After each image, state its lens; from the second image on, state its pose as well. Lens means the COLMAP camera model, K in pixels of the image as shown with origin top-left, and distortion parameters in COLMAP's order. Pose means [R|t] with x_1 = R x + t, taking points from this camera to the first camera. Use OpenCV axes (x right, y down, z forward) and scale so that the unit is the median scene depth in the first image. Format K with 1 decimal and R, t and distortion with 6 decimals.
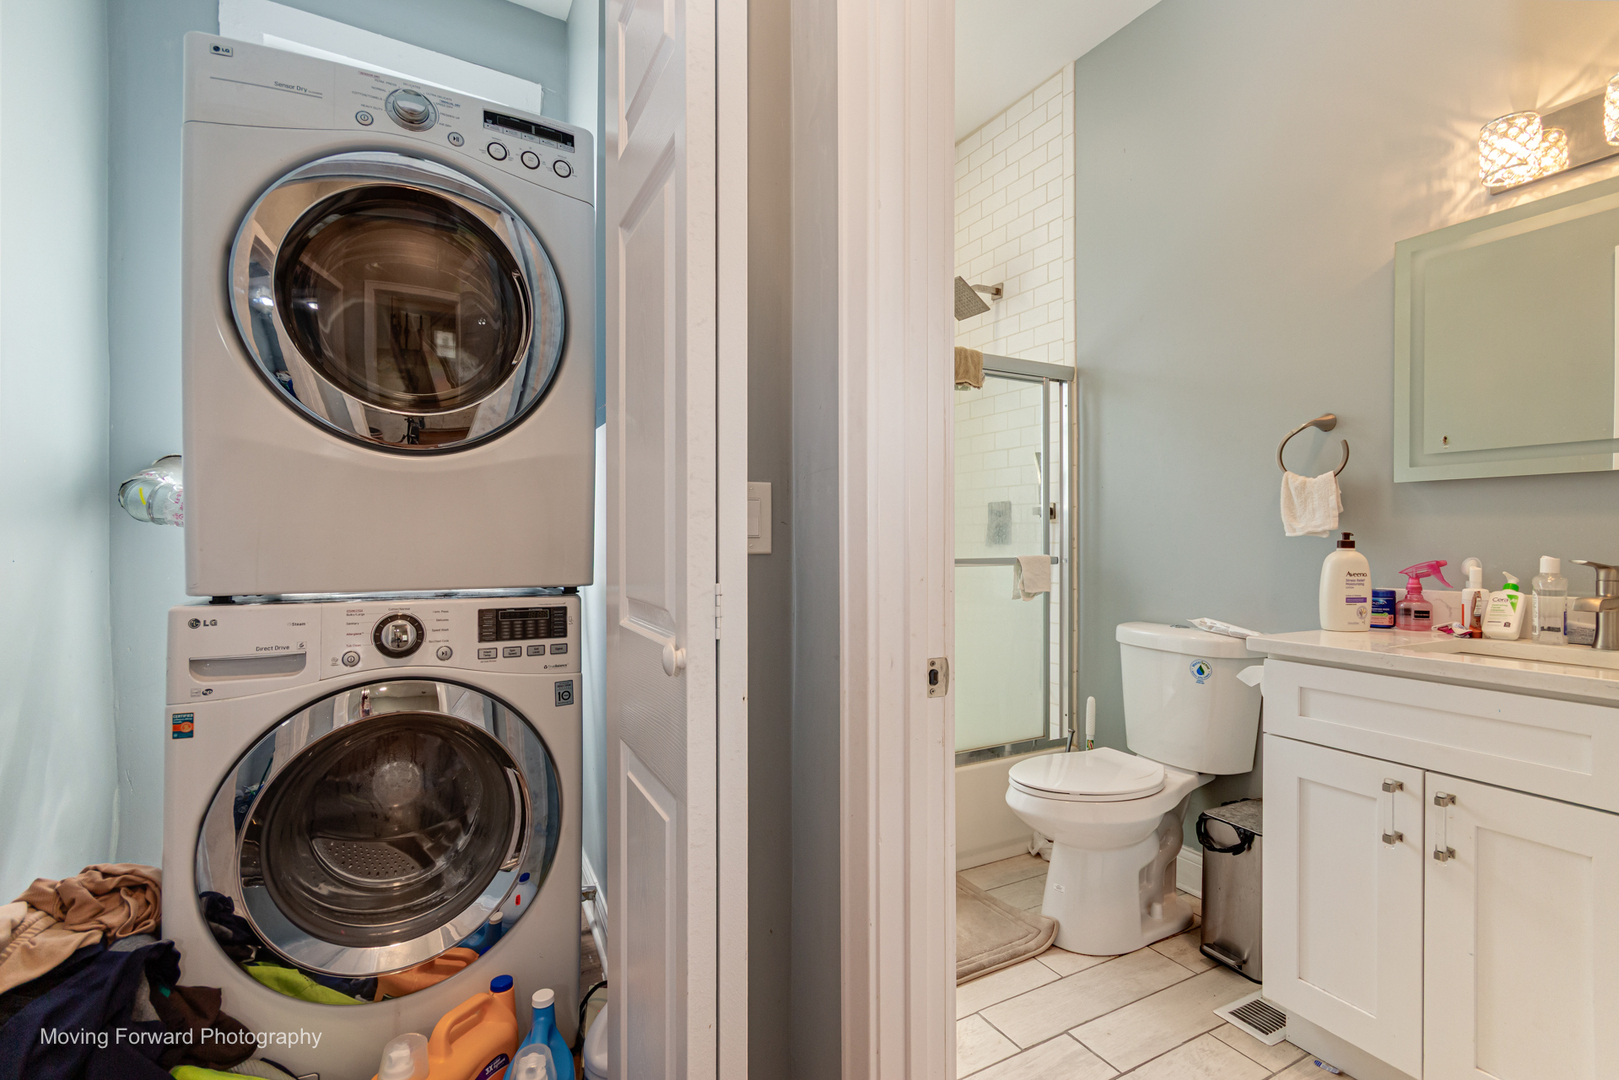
lens RADIAL K [[756.2, 0, 823.0], [0, 756.2, 538.0], [0, 0, 1]] dist [0.012930, -0.001181]
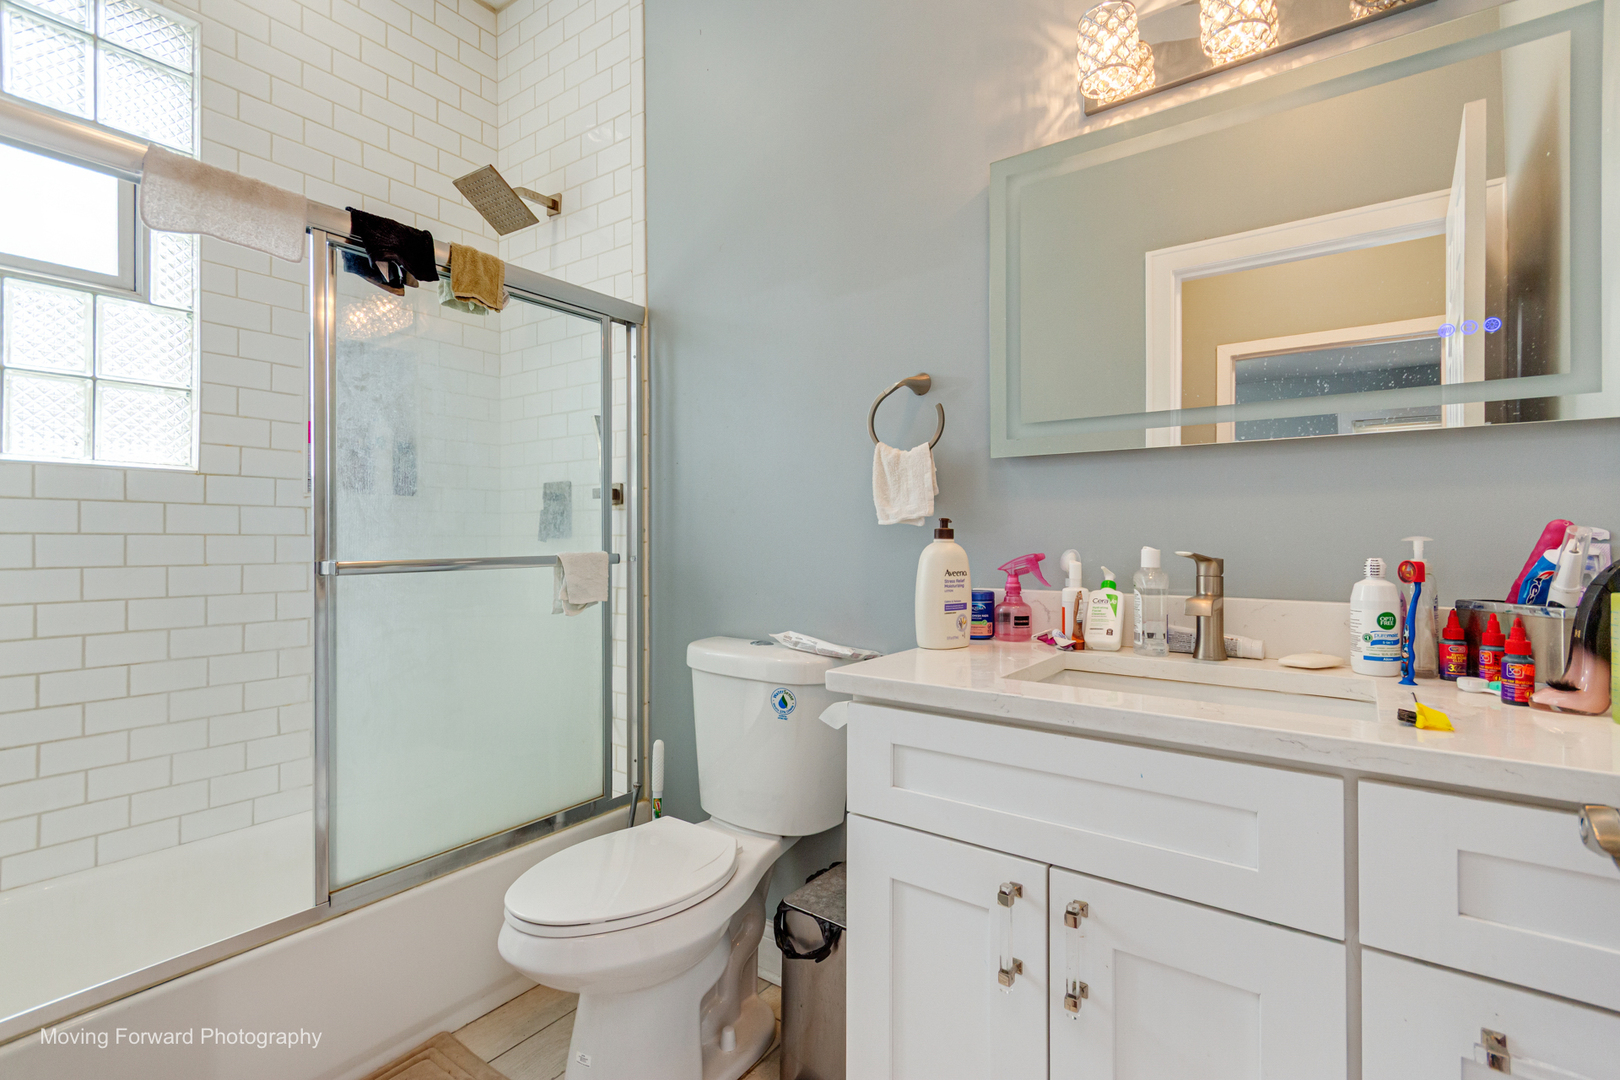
lens RADIAL K [[756.6, 0, 805.5], [0, 756.6, 531.5], [0, 0, 1]] dist [0.012930, -0.001181]
pose [[0.903512, -0.002658, 0.428554, 0.213617], [0.003356, 0.999994, -0.000875, 0.005432], [-0.428549, 0.002229, 0.903516, 0.337403]]
